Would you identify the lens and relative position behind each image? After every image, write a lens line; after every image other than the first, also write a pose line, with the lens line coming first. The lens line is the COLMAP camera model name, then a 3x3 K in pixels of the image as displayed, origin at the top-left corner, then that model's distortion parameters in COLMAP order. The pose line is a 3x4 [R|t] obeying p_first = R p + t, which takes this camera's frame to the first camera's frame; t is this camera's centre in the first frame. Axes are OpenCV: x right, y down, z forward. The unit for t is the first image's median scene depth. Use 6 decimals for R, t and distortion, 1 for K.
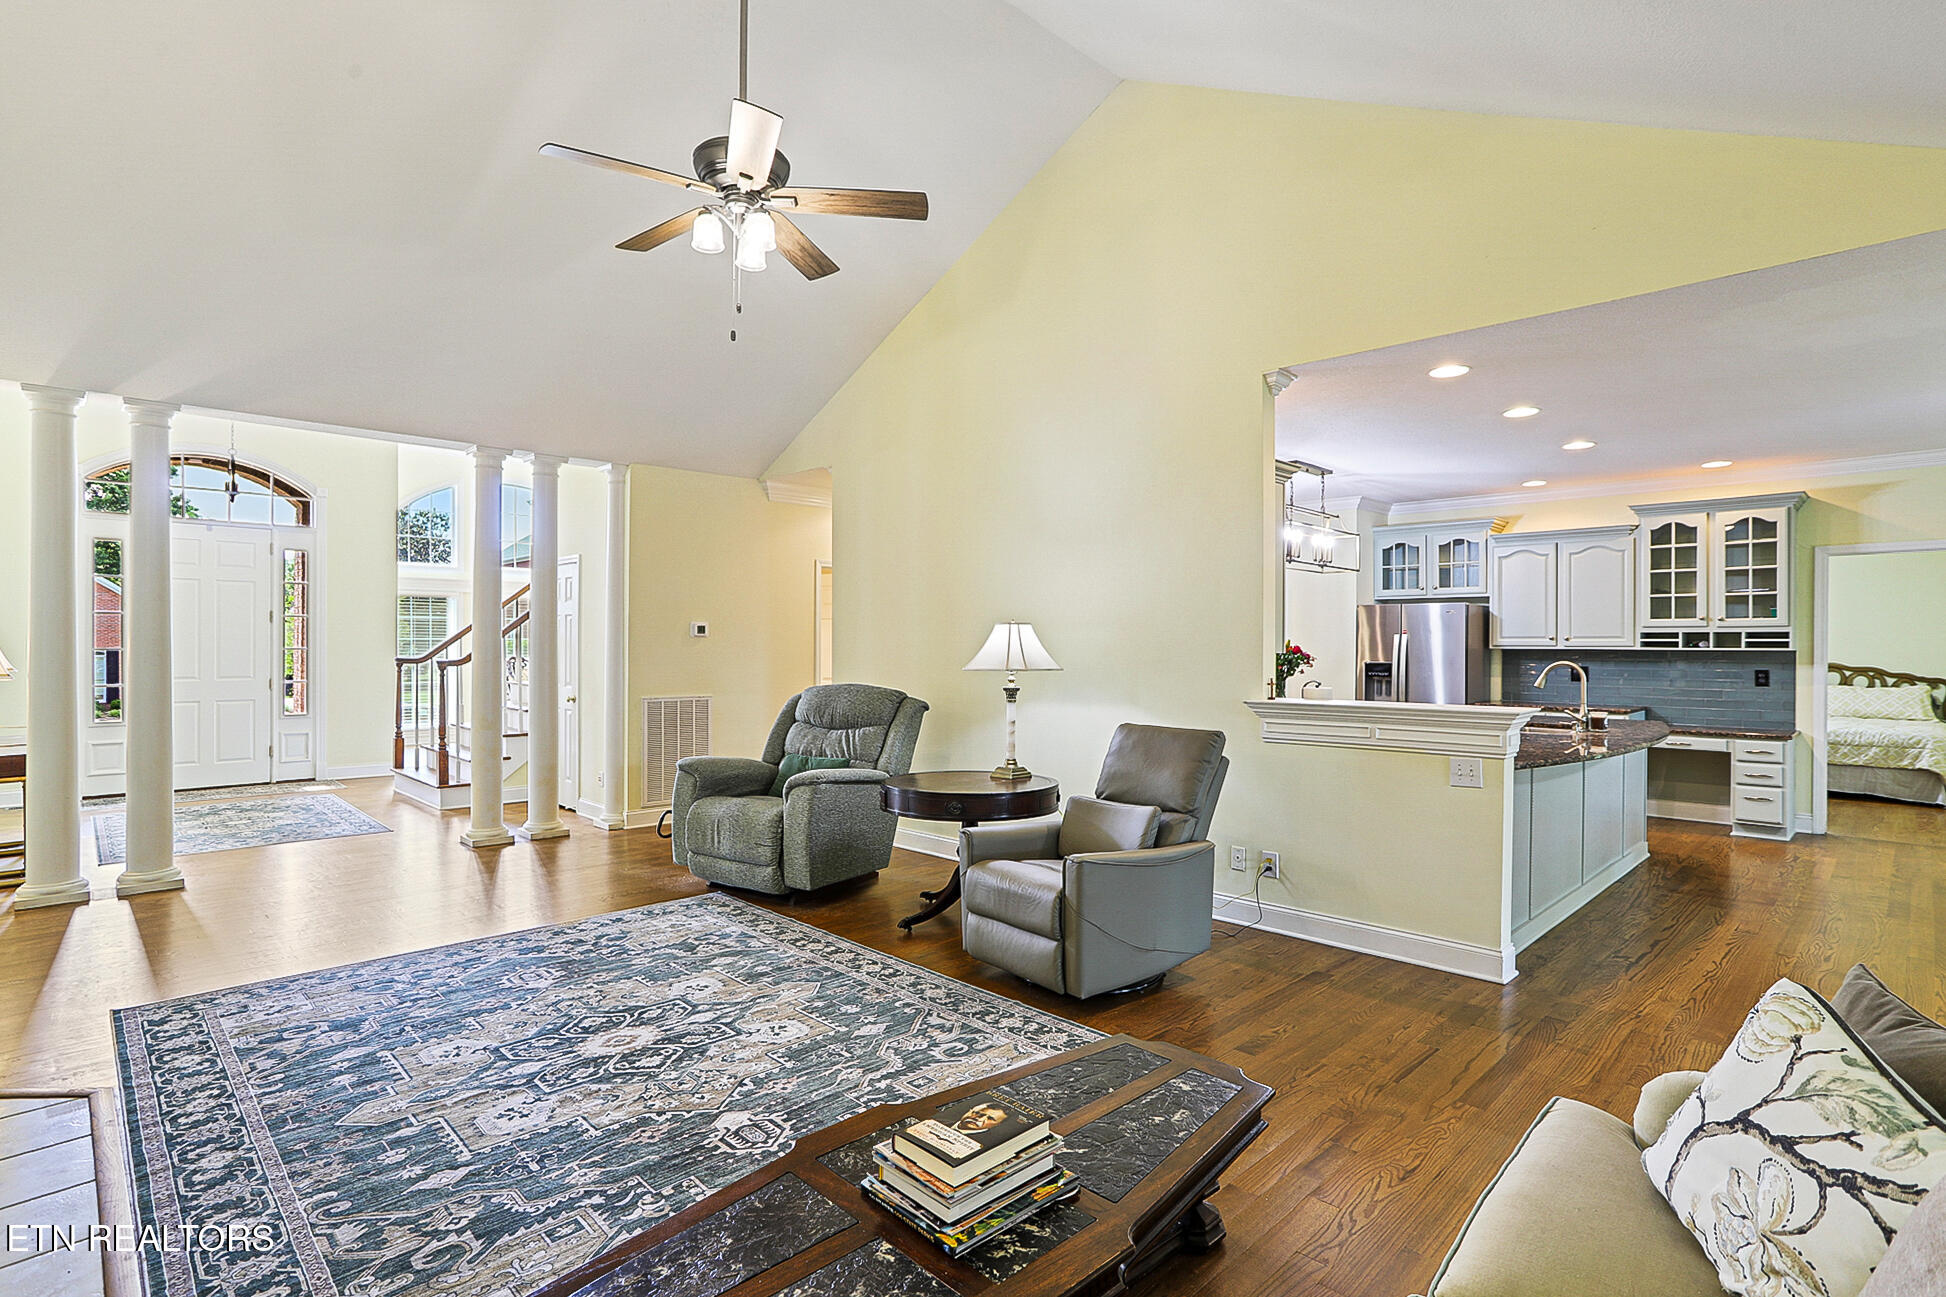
lens RADIAL K [[967.9, 0, 969.7], [0, 967.9, 644.2], [0, 0, 1]] dist [-0.018532, 0.022799]
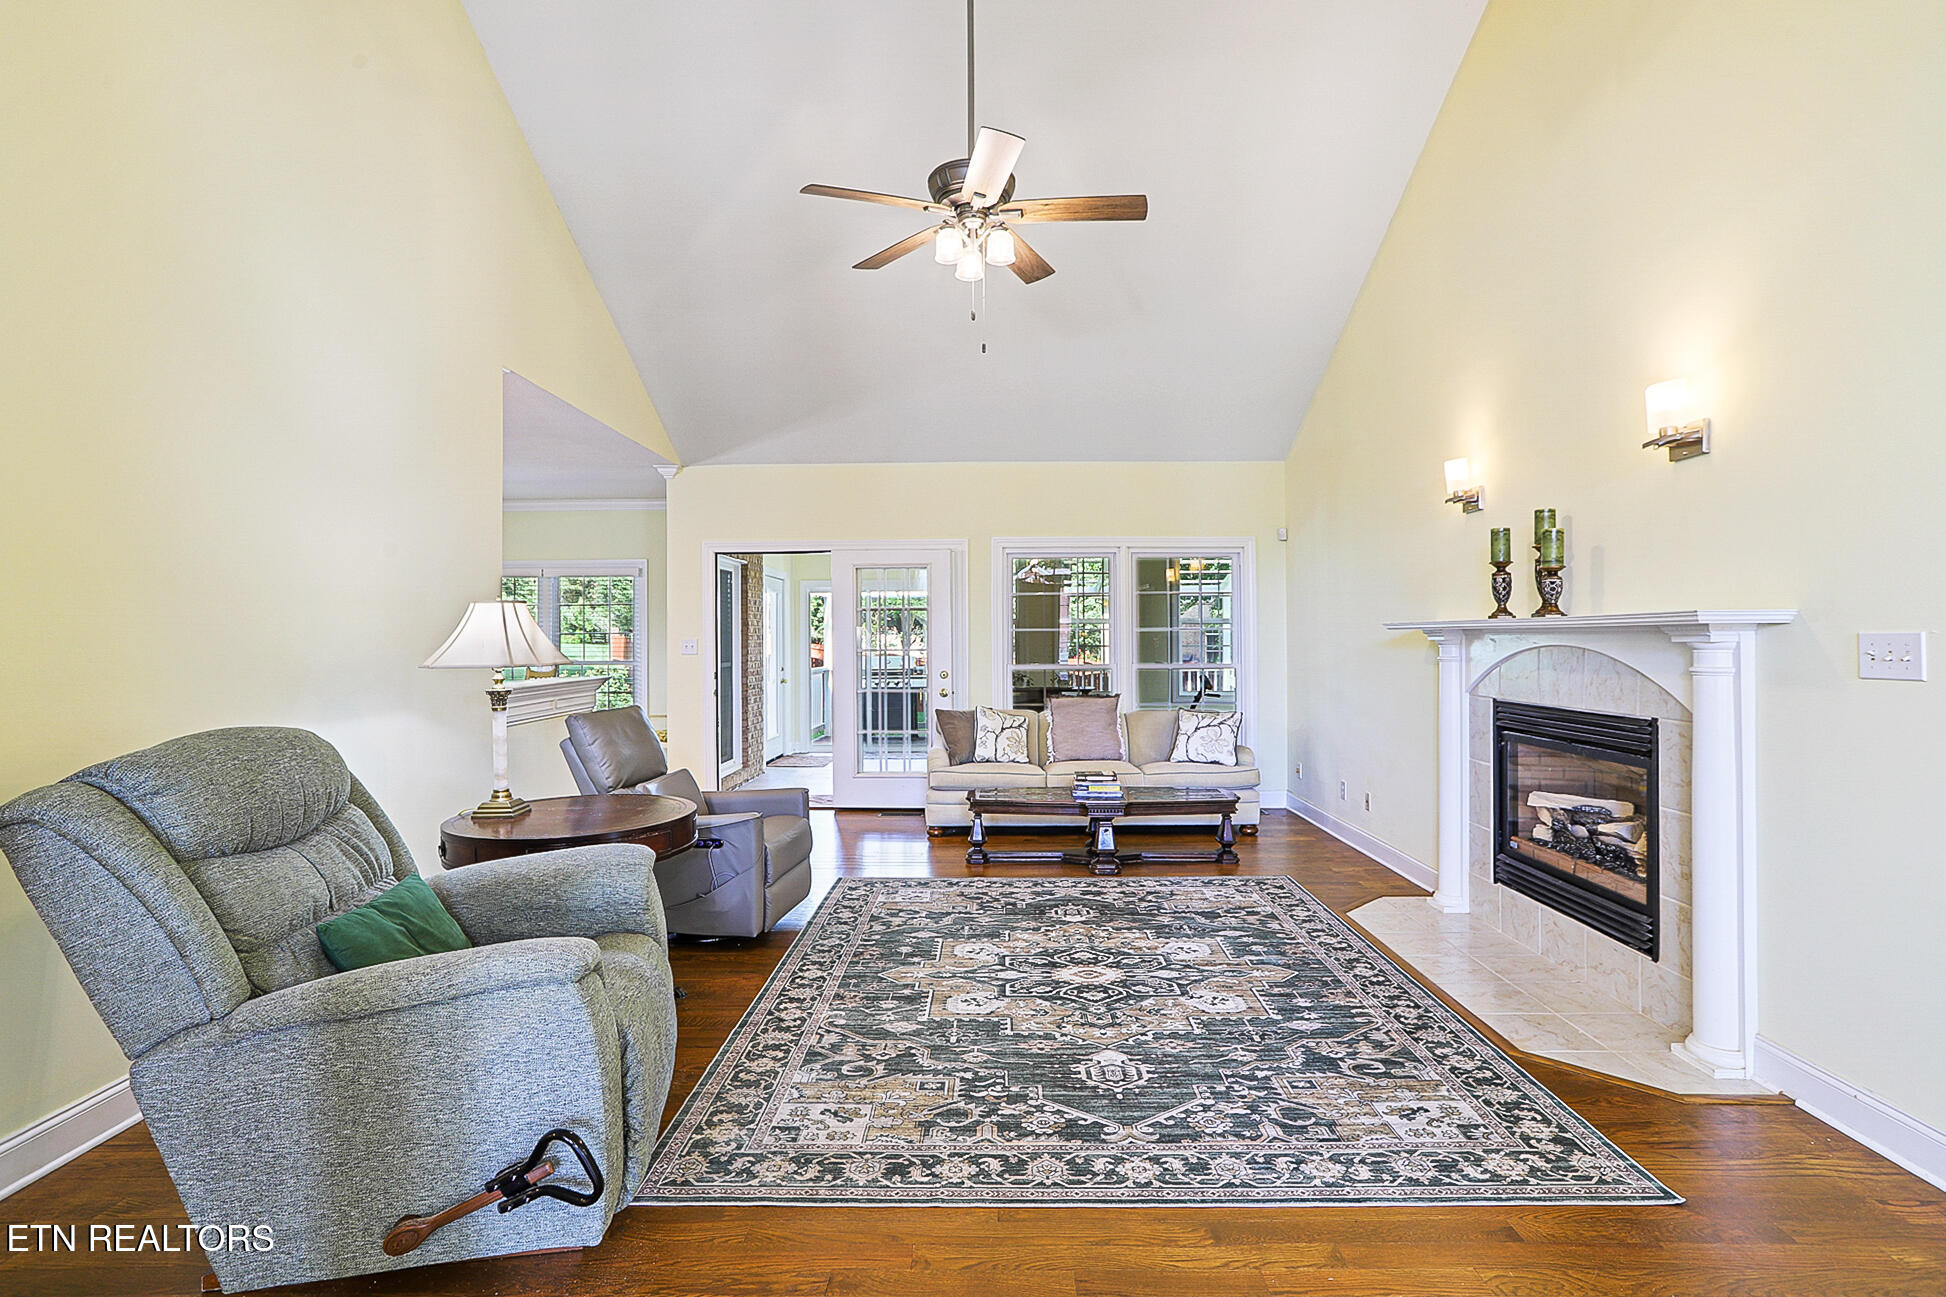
lens RADIAL K [[967.9, 0, 969.7], [0, 967.9, 644.2], [0, 0, 1]] dist [-0.018532, 0.022799]
pose [[-0.705204, -0.003594, 0.708996, -1.035041], [-0.001152, 0.999992, 0.003923, 0.010907], [-0.709004, 0.001950, -0.705202, 1.834090]]
